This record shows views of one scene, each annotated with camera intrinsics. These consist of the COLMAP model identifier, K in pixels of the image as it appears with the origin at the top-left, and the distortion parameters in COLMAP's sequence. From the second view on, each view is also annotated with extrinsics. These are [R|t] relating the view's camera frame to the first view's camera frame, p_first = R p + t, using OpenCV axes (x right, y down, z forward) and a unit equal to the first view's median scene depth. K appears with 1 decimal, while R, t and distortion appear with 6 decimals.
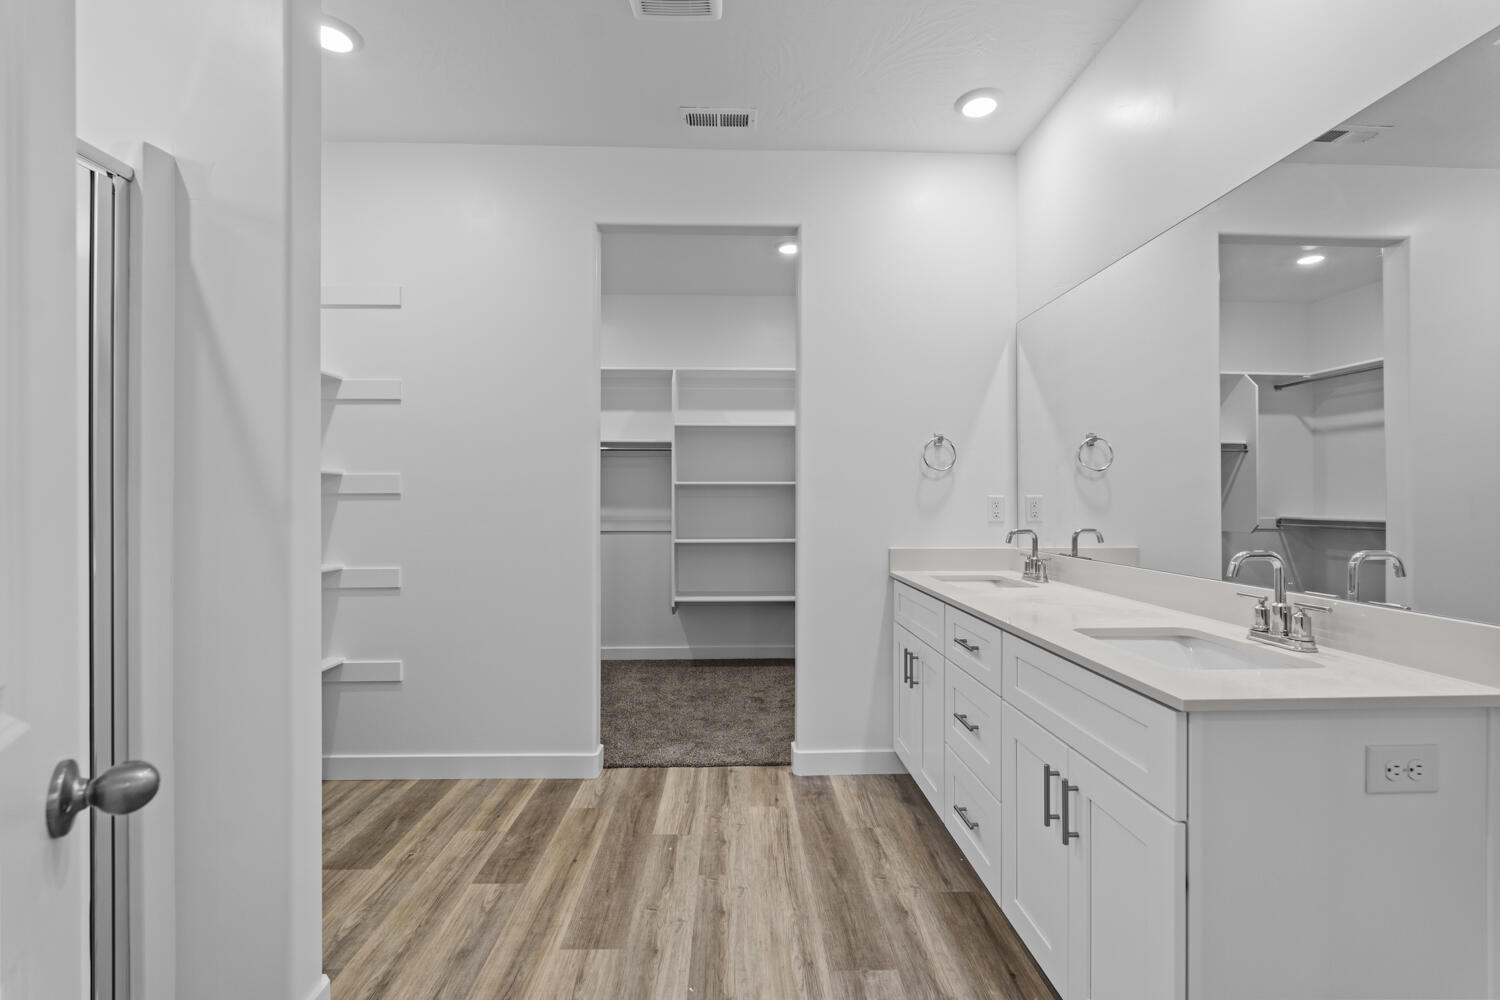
lens RADIAL K [[656.9, 0, 751.5], [0, 656.9, 499.7], [0, 0, 1]] dist [-0.008158, 0.001886]
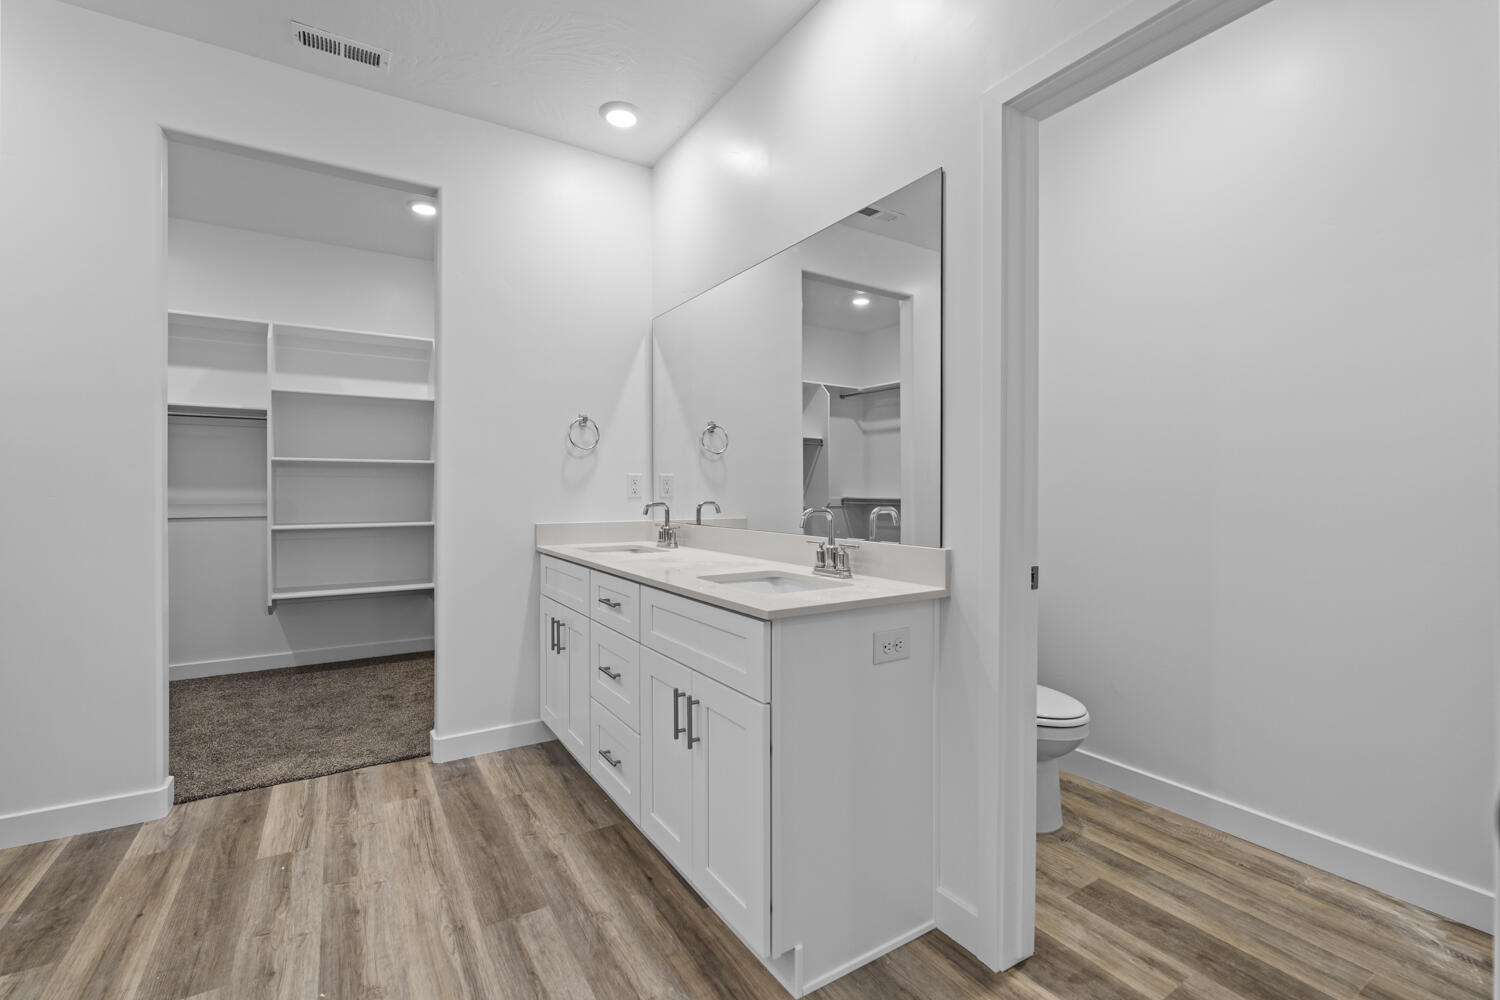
lens RADIAL K [[656.9, 0, 750.3], [0, 656.9, 495.3], [0, 0, 1]] dist [-0.008158, 0.001886]
pose [[0.861820, -0.003619, 0.507202, -0.023714], [-0.001349, 0.999955, 0.009426, 0.022032], [-0.507213, -0.008808, 0.861776, -0.060345]]
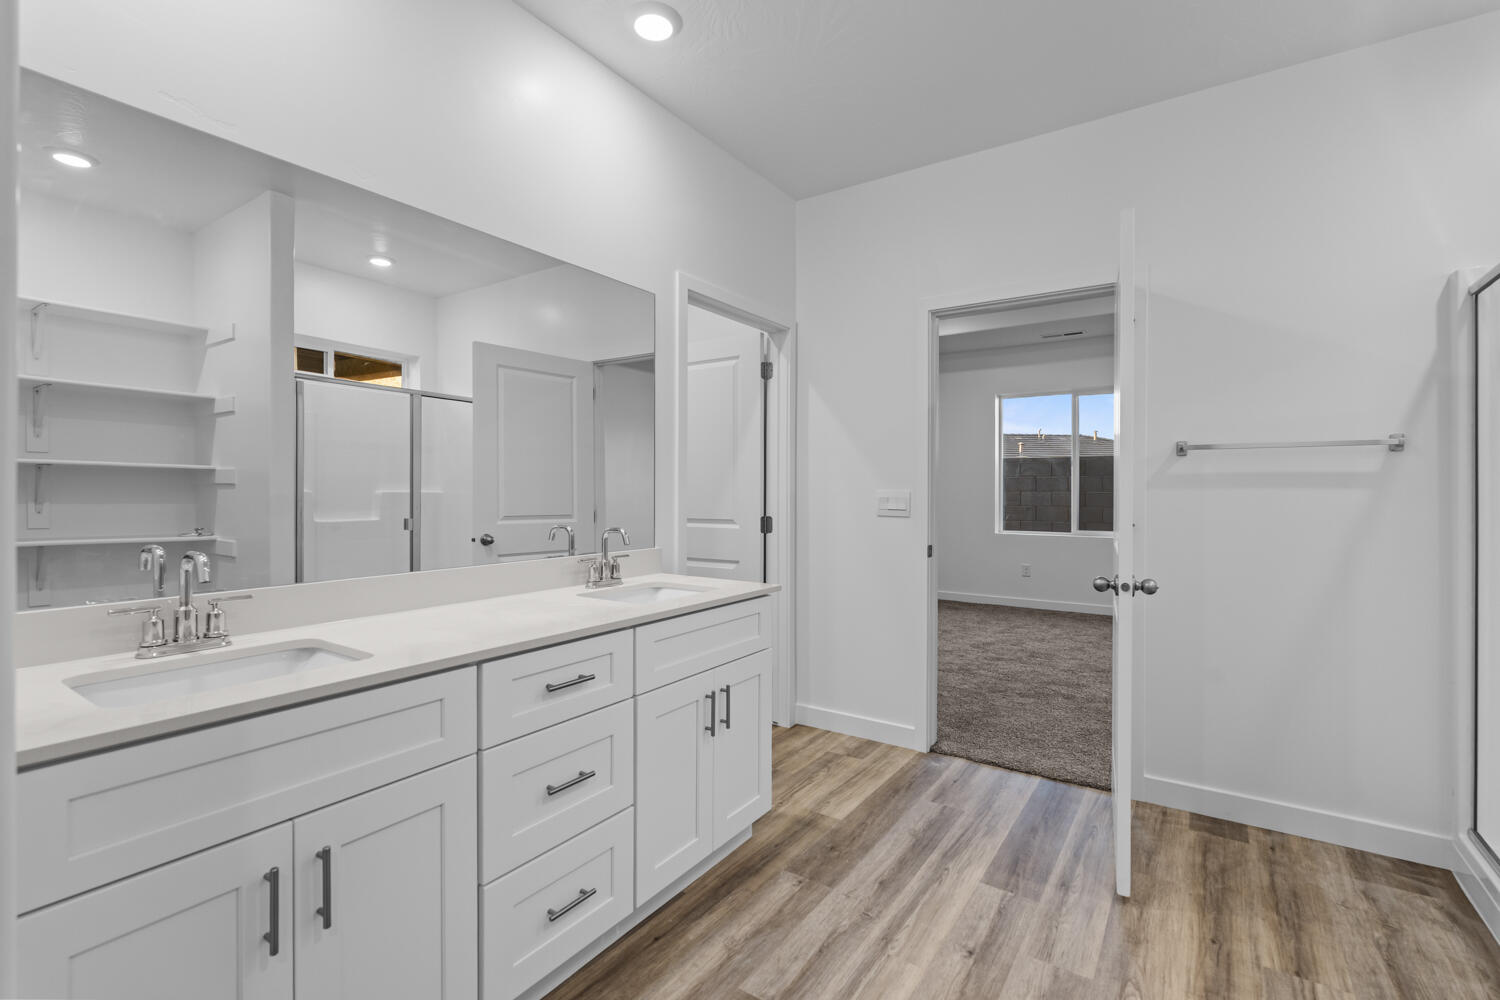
lens RADIAL K [[675.1, 0, 746.2], [0, 675.1, 494.0], [0, 0, 1]] dist [-0.003277, 0.000693]
pose [[-0.806041, -0.005346, 0.591836, -0.245700], [-0.003153, 0.999984, 0.004740, -0.004848], [-0.591852, 0.001954, -0.806045, 1.201088]]
